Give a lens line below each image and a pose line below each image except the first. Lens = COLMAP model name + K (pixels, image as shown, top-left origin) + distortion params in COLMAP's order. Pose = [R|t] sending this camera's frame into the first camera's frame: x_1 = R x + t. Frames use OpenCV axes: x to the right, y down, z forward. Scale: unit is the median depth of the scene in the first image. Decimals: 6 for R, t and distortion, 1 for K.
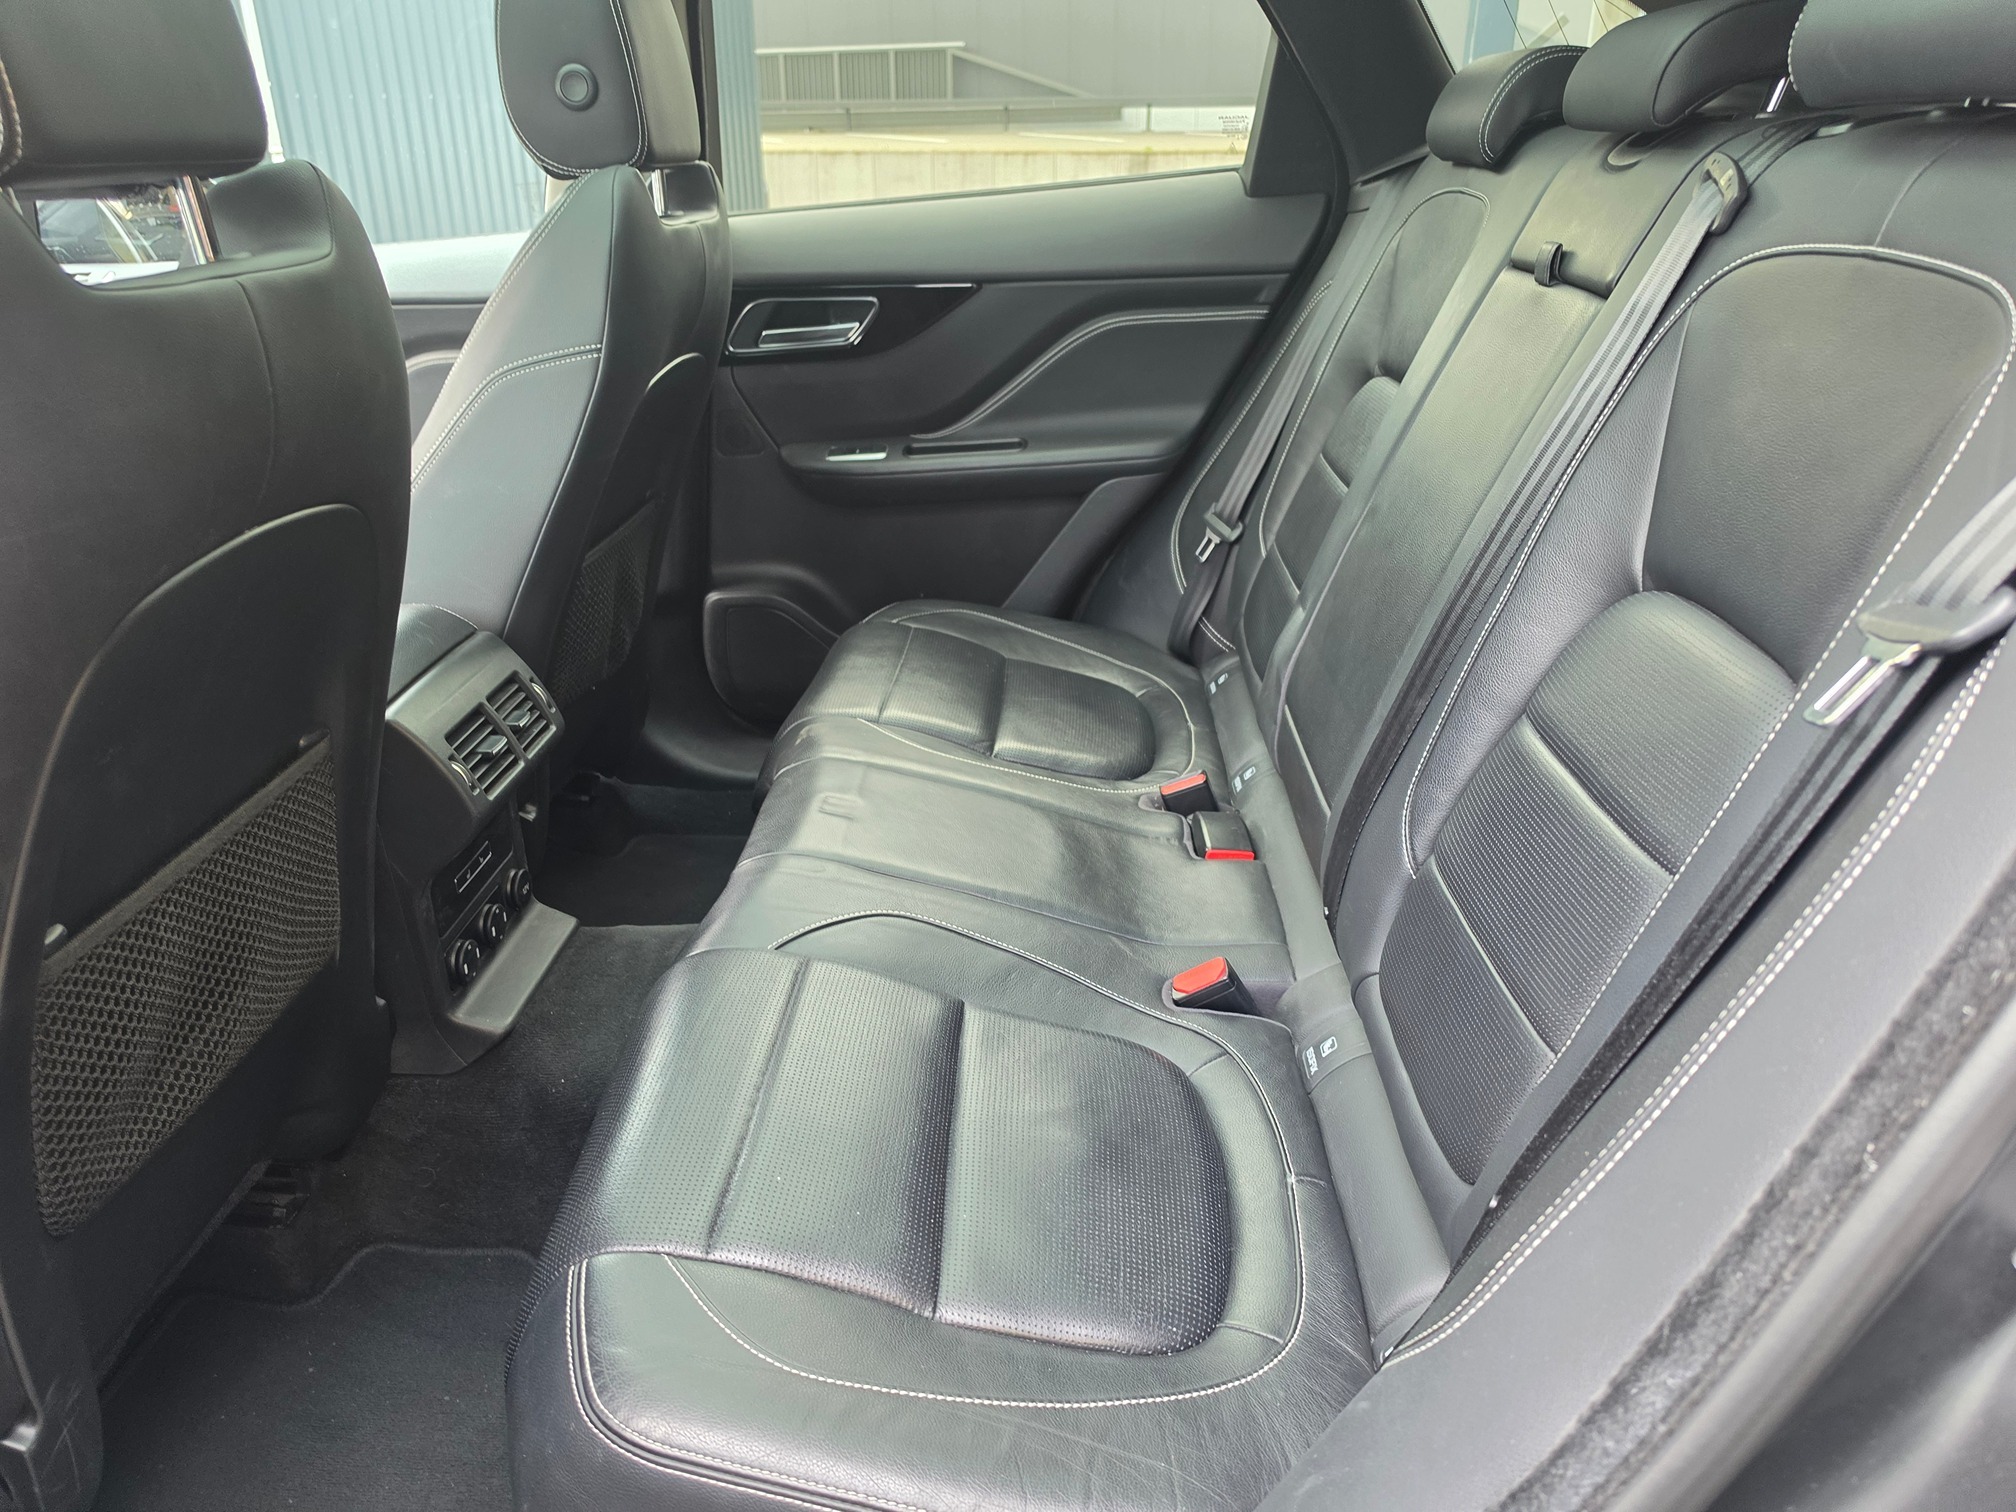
lens RADIAL K [[1439.3, 0, 1008.0], [0, 1439.3, 756.0], [0, 0, 1]] dist [-0.012693, -0.015599]
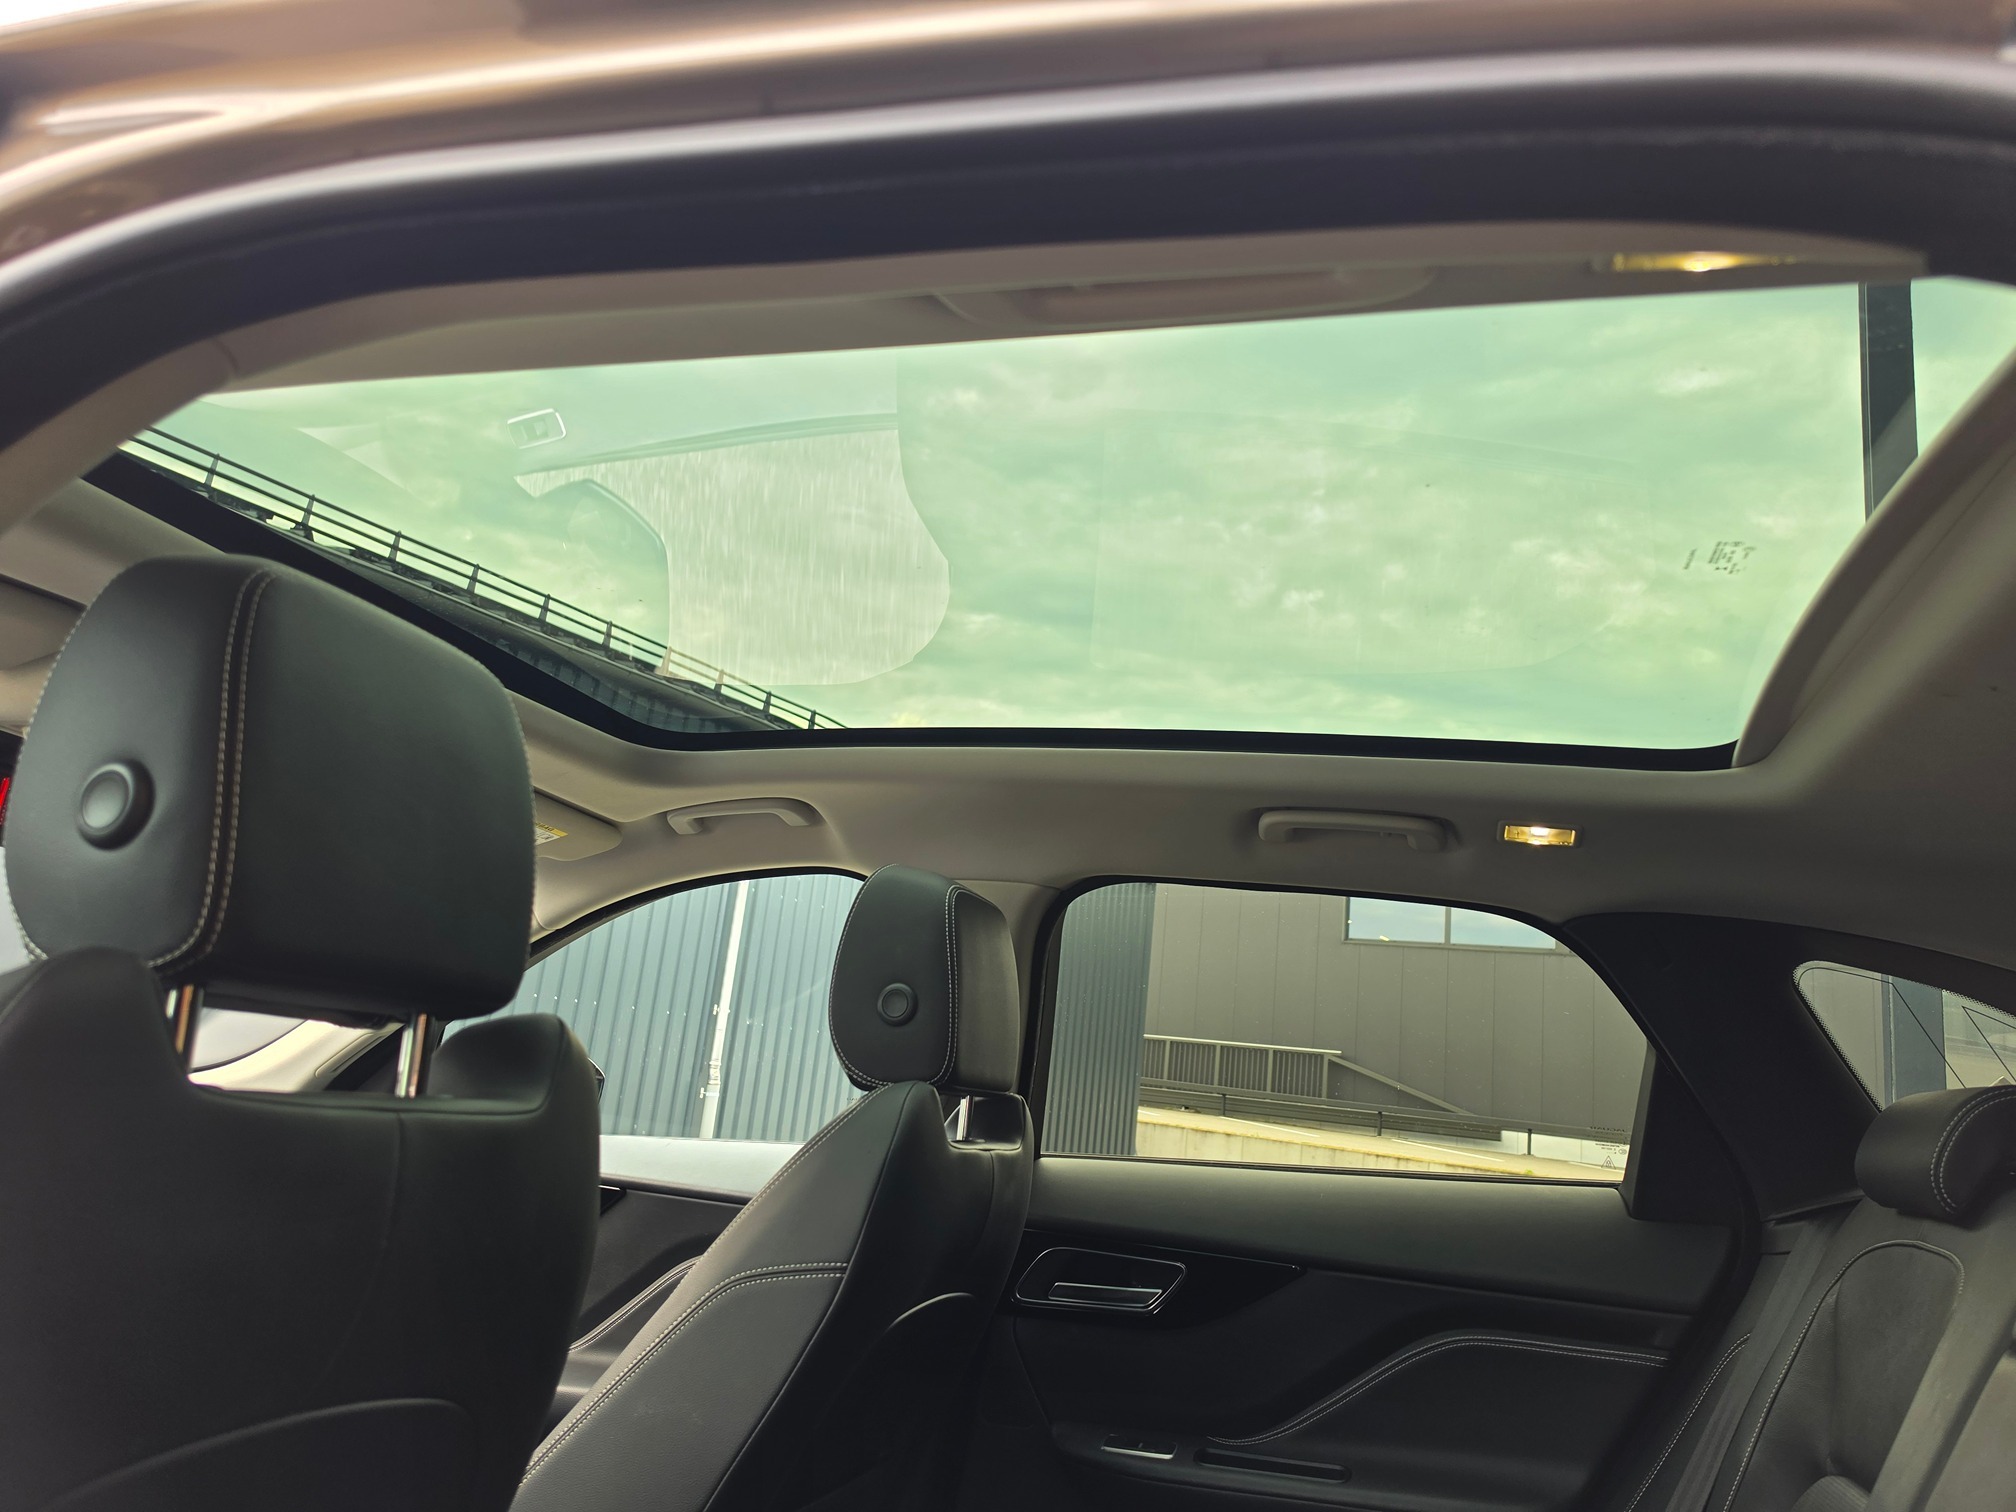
lens RADIAL K [[1401.1, 0, 1008.0], [0, 1401.1, 756.0], [0, 0, 1]] dist [0.049453, -0.003377]
pose [[0.961885, 0.049680, -0.268903, 0.023761], [-0.204009, 0.785186, -0.584691, -0.028794], [0.182091, 0.617264, 0.765394, 0.104686]]
